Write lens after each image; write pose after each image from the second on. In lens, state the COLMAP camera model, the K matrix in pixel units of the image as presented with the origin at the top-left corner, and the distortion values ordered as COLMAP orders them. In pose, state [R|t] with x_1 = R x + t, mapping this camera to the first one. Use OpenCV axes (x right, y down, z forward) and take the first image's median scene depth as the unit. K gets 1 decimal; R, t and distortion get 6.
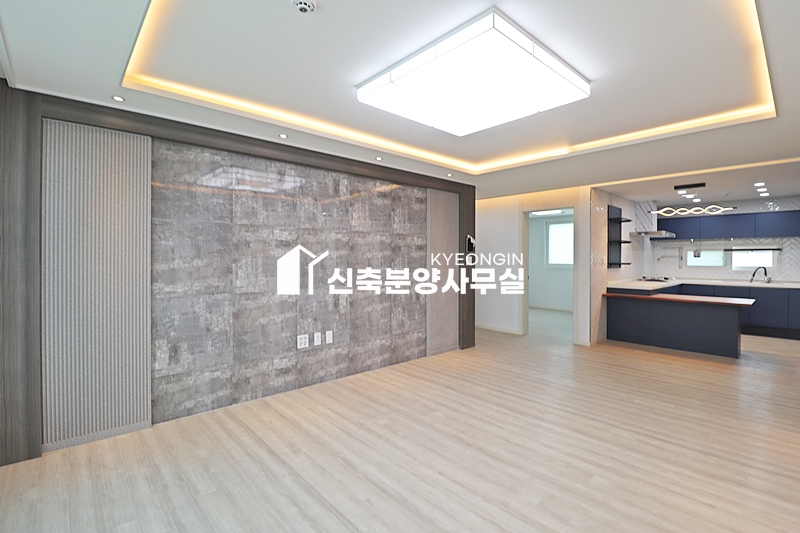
lens RADIAL K [[373.5, 0, 402.5], [0, 373.5, 258.4], [0, 0, 1]] dist [-0.004525, -0.011960]
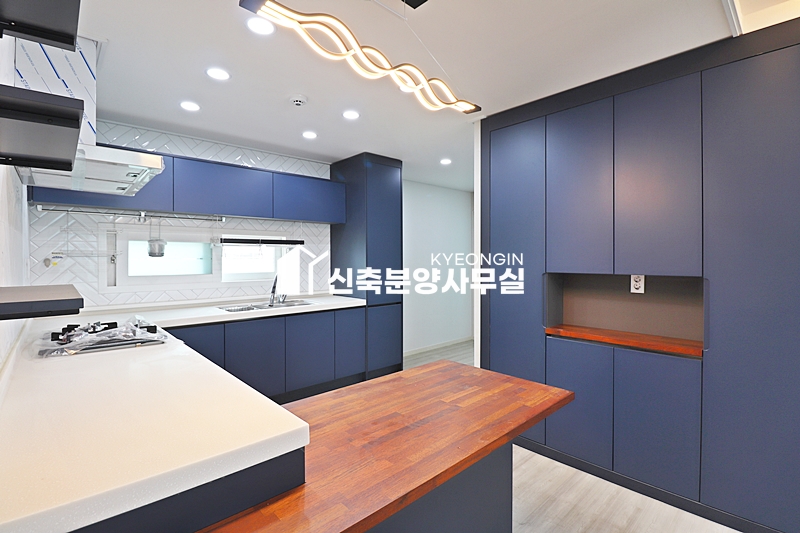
lens RADIAL K [[373.5, 0, 402.5], [0, 373.5, 258.4], [0, 0, 1]] dist [-0.004525, -0.011960]
pose [[-0.002484, -0.008333, 0.999962, 0.741028], [0.005737, 0.999949, 0.008347, -0.004934], [-0.999980, 0.005757, -0.002436, 1.412161]]
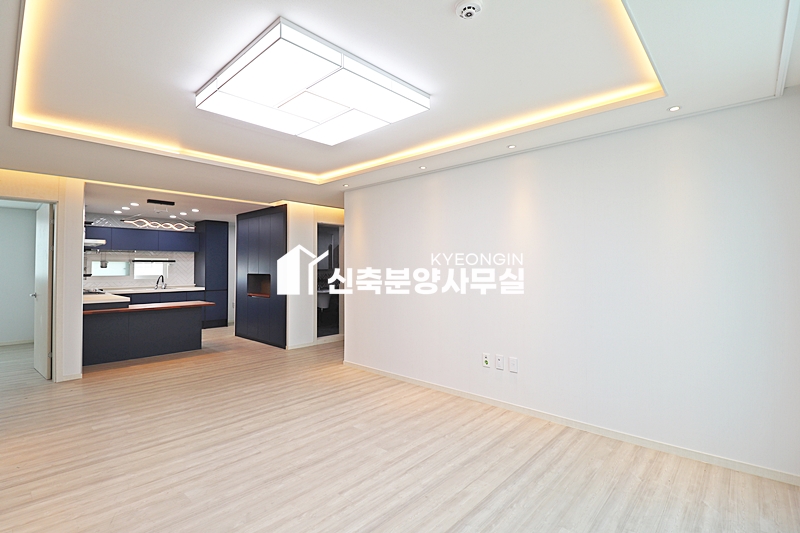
lens RADIAL K [[373.5, 0, 402.5], [0, 373.5, 258.4], [0, 0, 1]] dist [-0.004525, -0.011960]
pose [[-0.087599, 0.021447, 0.995925, -0.527933], [0.005022, 0.999765, -0.021088, -0.005483], [-0.996143, 0.003154, -0.087686, 0.551552]]
